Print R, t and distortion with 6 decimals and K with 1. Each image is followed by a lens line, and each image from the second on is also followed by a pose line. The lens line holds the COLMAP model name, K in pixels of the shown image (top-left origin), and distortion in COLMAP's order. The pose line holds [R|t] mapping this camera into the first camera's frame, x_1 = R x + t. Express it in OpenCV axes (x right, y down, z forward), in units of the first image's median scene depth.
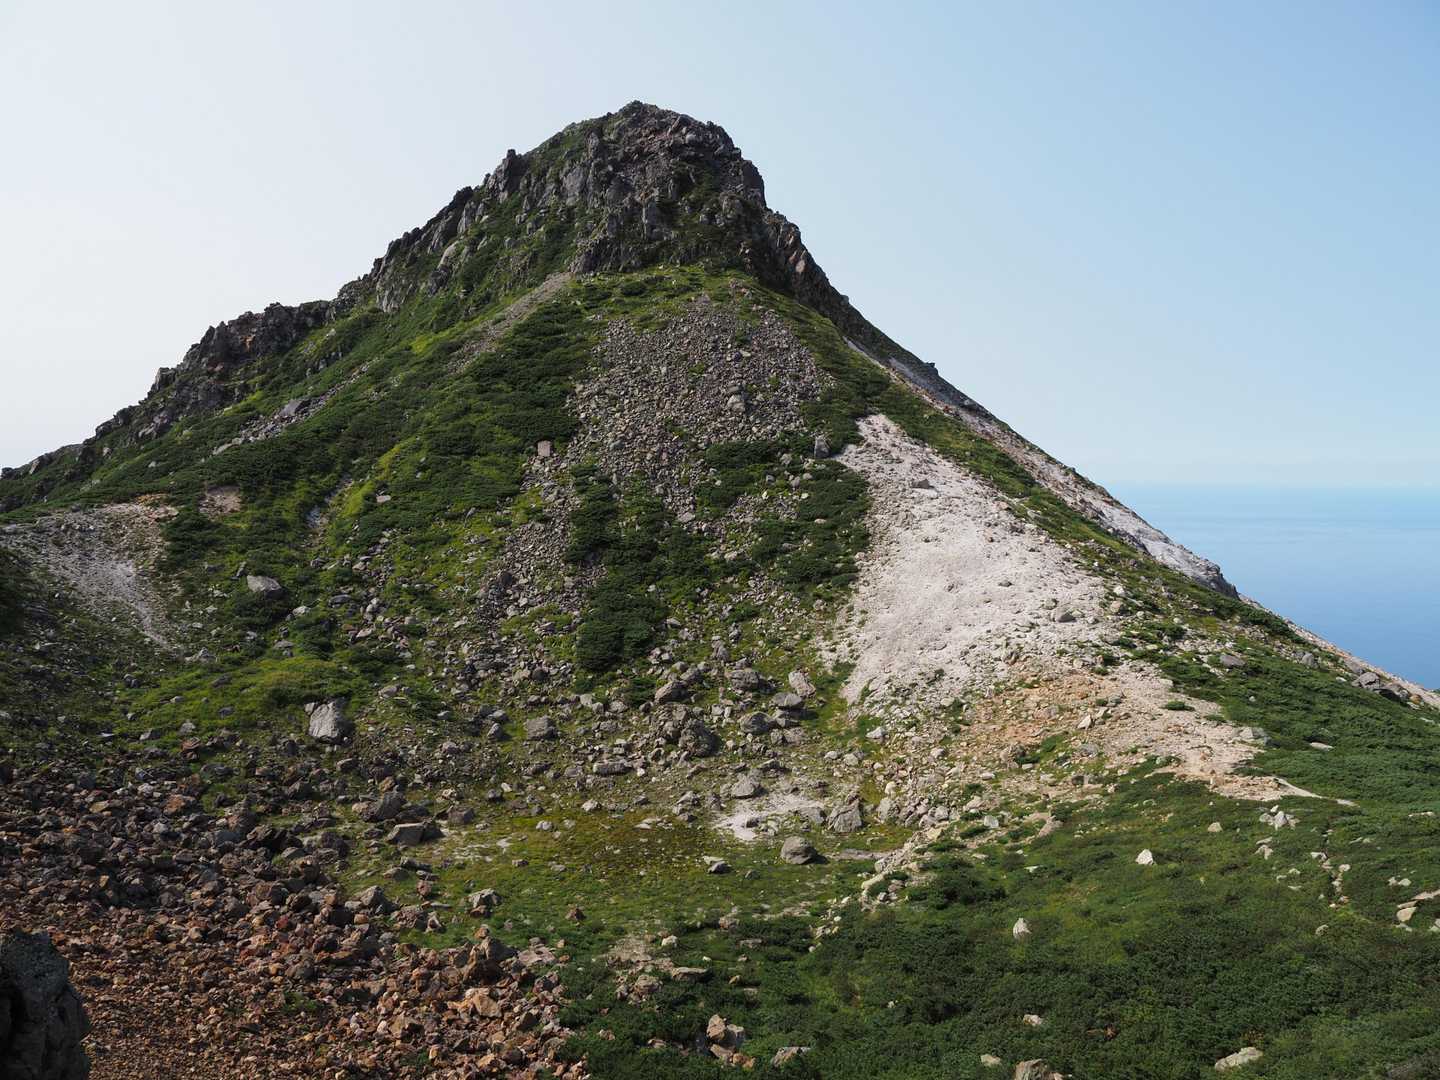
lens RADIAL K [[1060.2, 0, 719.7], [0, 1060.2, 539.3], [0, 0, 1]] dist [-0.033033, -0.004839]
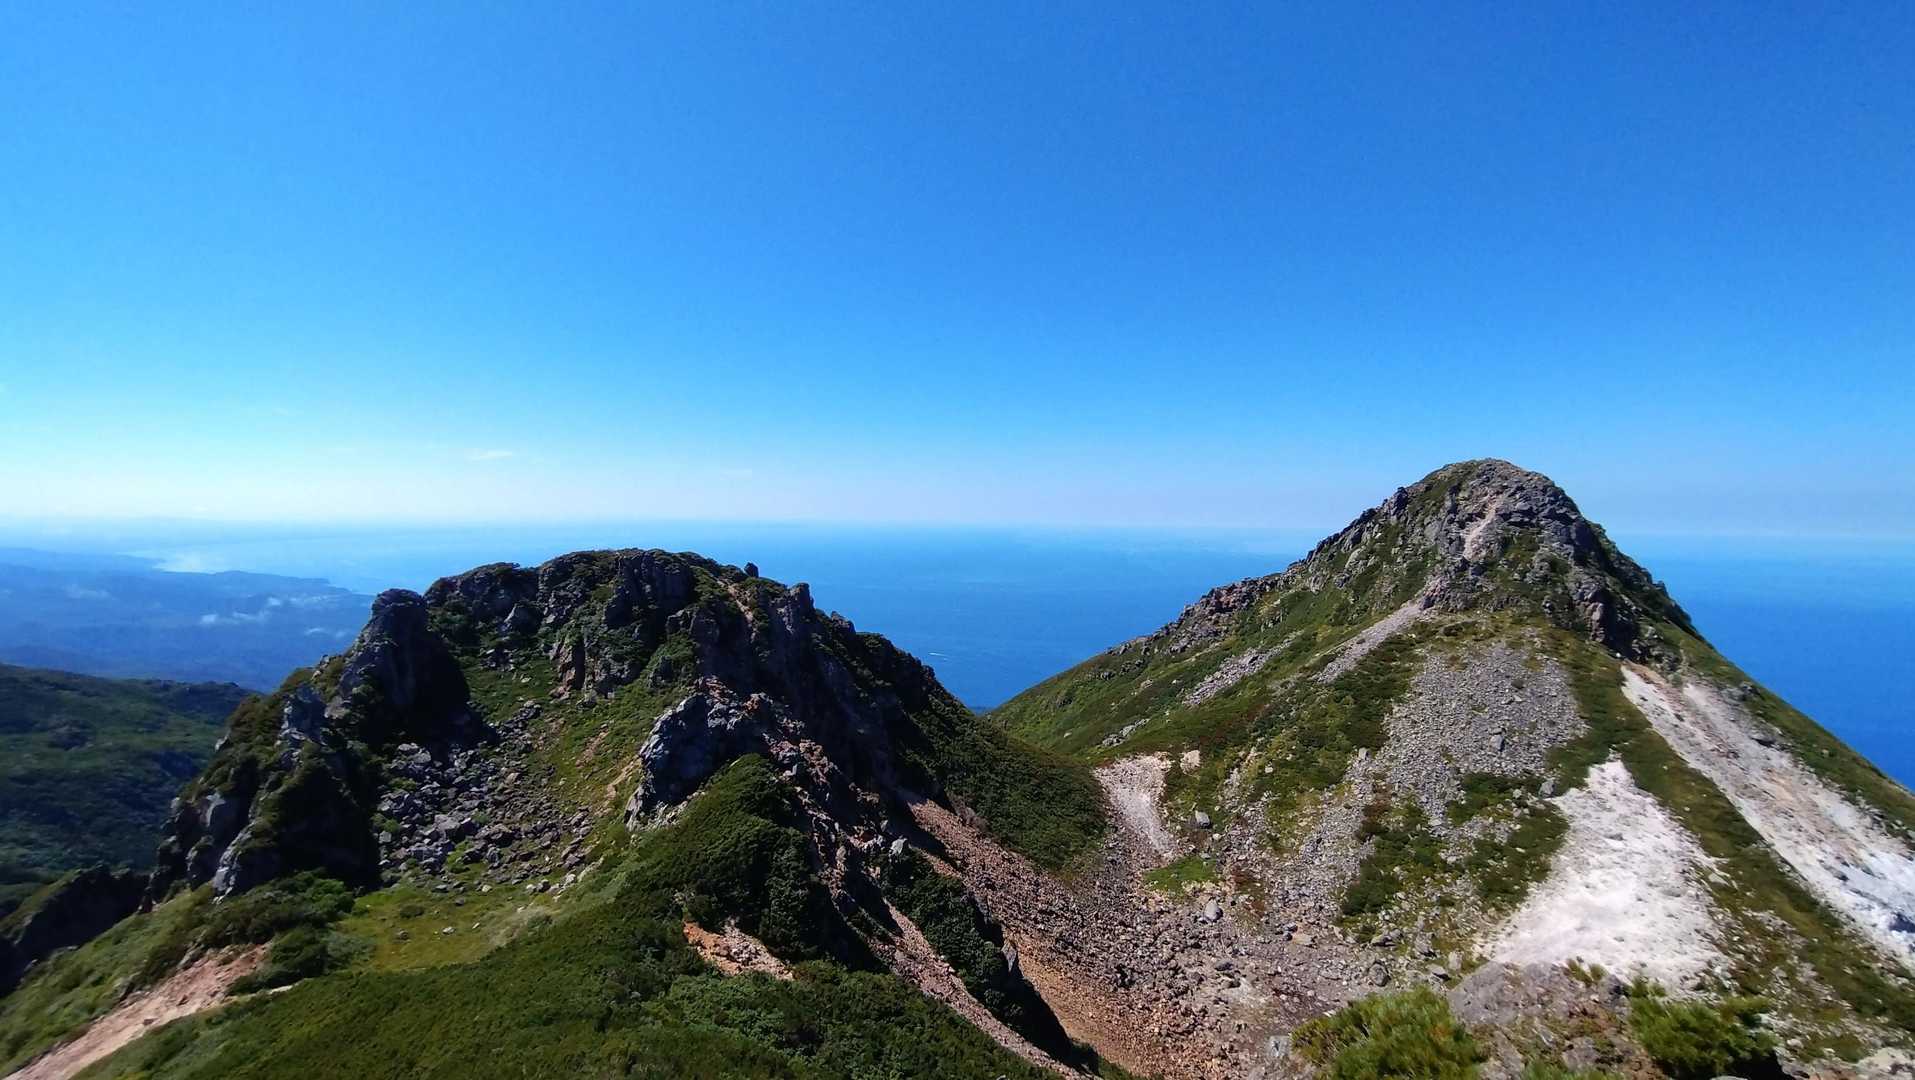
lens RADIAL K [[843.5, 0, 956.3], [0, 843.5, 537.6], [0, 0, 1]] dist [-0.001827, 0.001248]
pose [[0.710590, 0.019580, -0.703334, 0.348122], [-0.064086, 0.997259, -0.036986, -0.358948], [0.700681, 0.071356, 0.709897, -0.527473]]
